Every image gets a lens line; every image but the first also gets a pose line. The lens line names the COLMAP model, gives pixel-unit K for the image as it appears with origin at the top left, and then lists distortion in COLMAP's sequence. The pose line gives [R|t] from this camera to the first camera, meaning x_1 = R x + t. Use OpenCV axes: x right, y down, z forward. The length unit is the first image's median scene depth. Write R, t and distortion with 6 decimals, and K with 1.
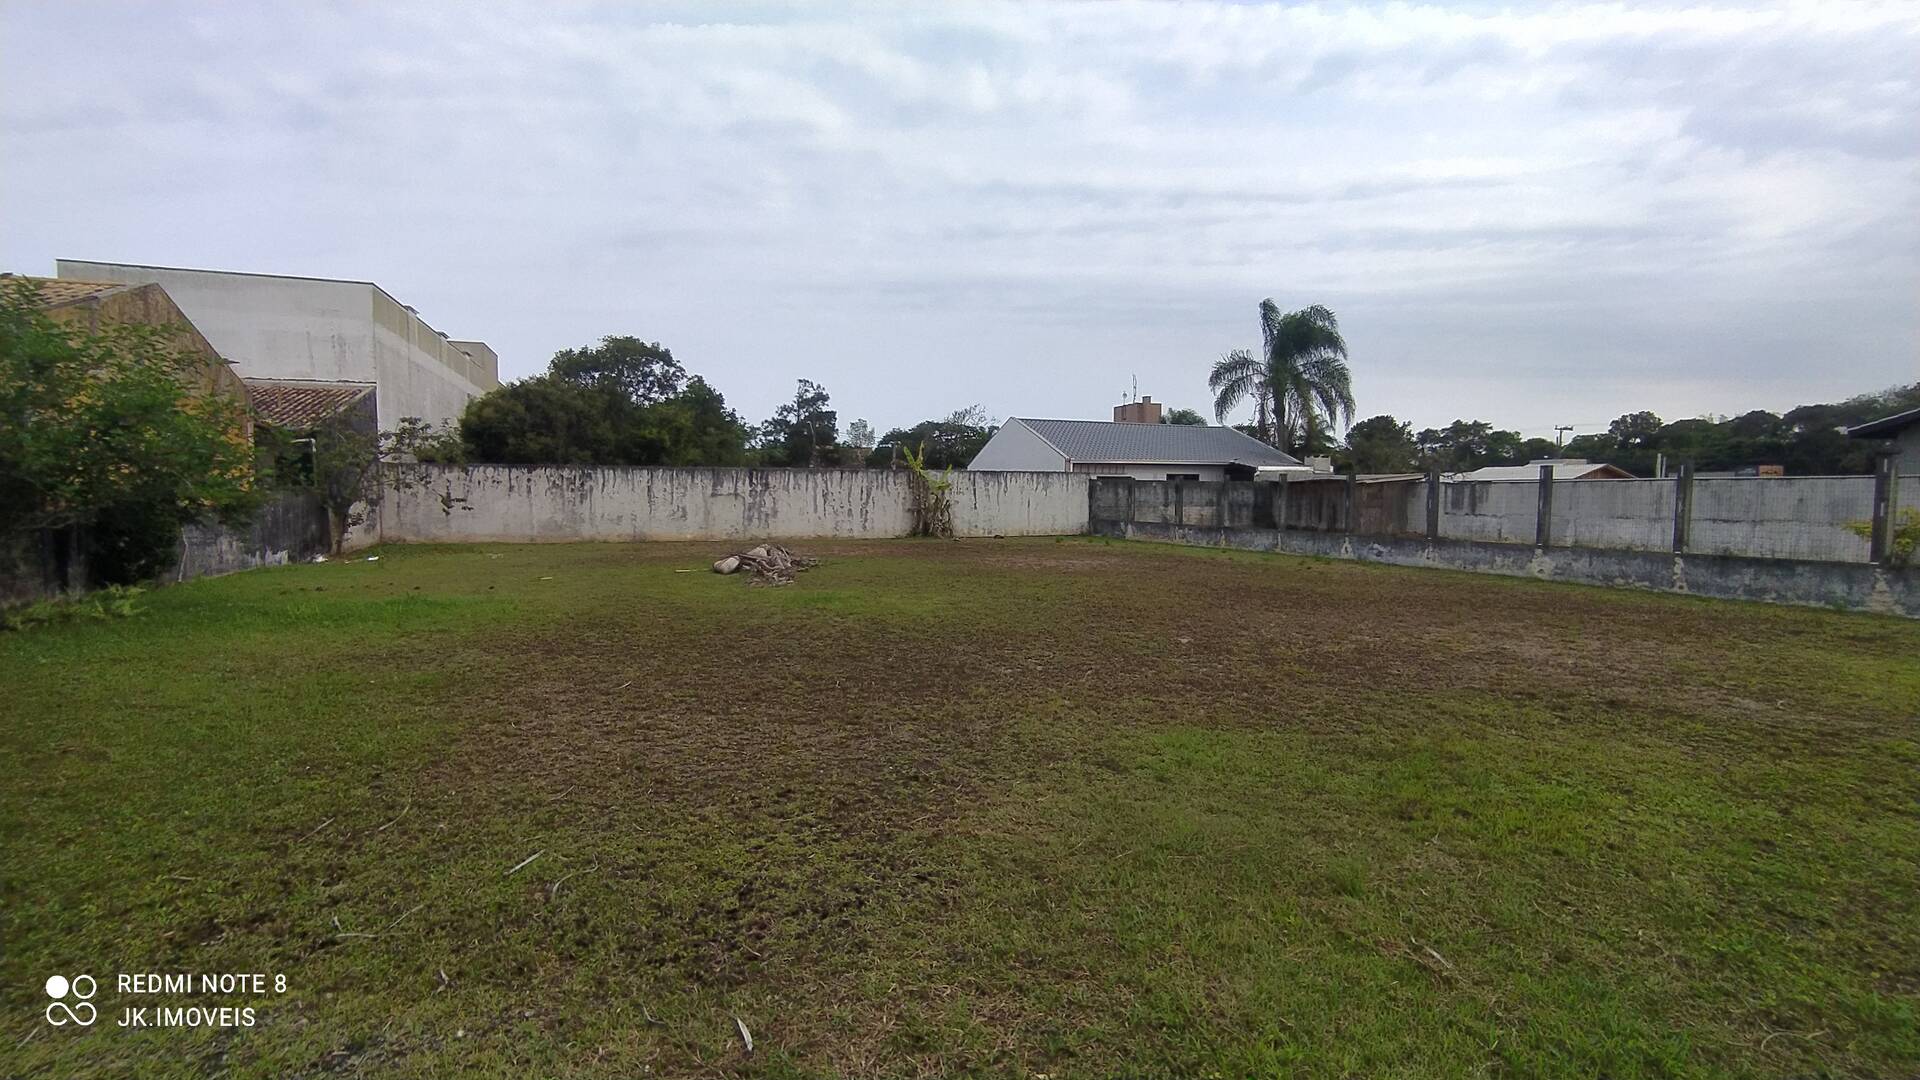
lens RADIAL K [[897.3, 0, 971.9], [0, 897.3, 528.8], [0, 0, 1]] dist [-0.024751, 0.021153]
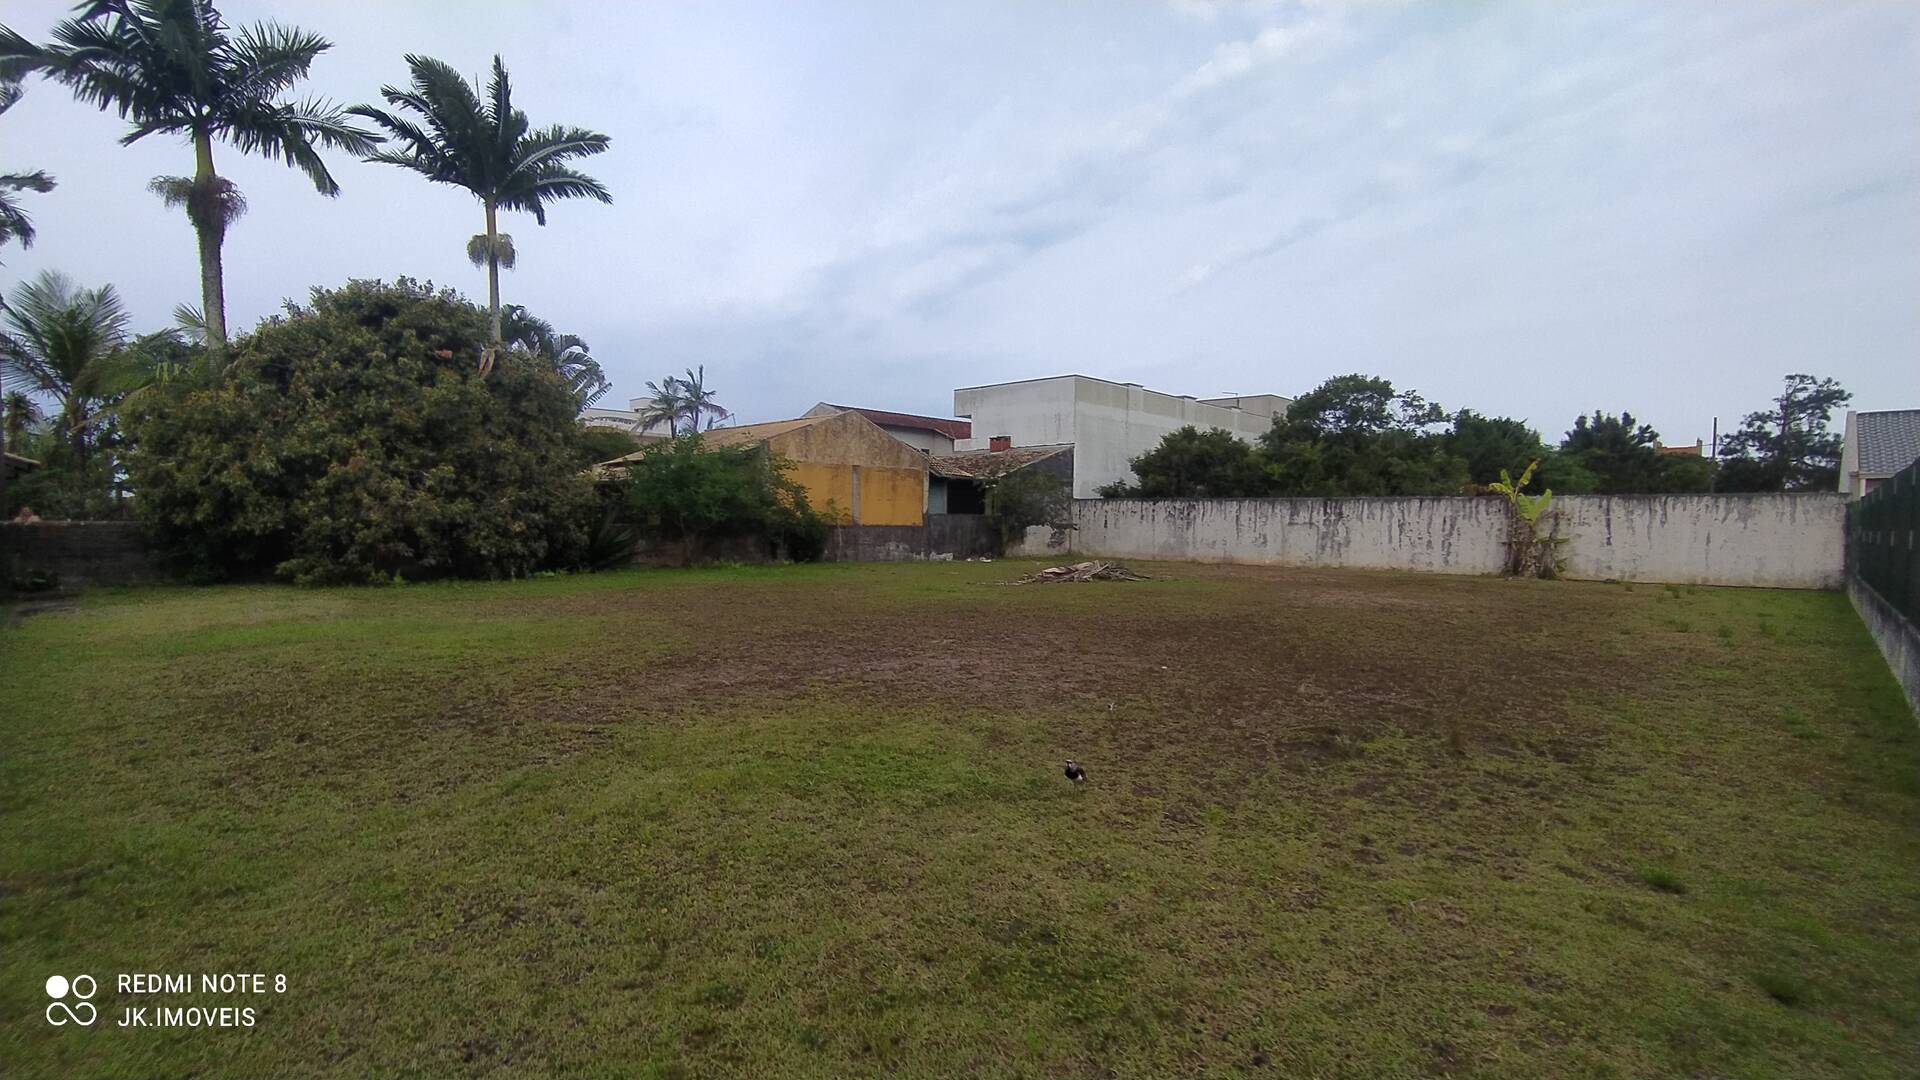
lens RADIAL K [[903.5, 0, 964.0], [0, 903.5, 537.8], [0, 0, 1]] dist [-0.025821, 0.022669]
pose [[0.445324, 0.019619, -0.895155, 0.493658], [-0.045341, 0.998971, -0.000662, -0.002794], [0.894221, 0.040882, 0.445755, 0.178239]]
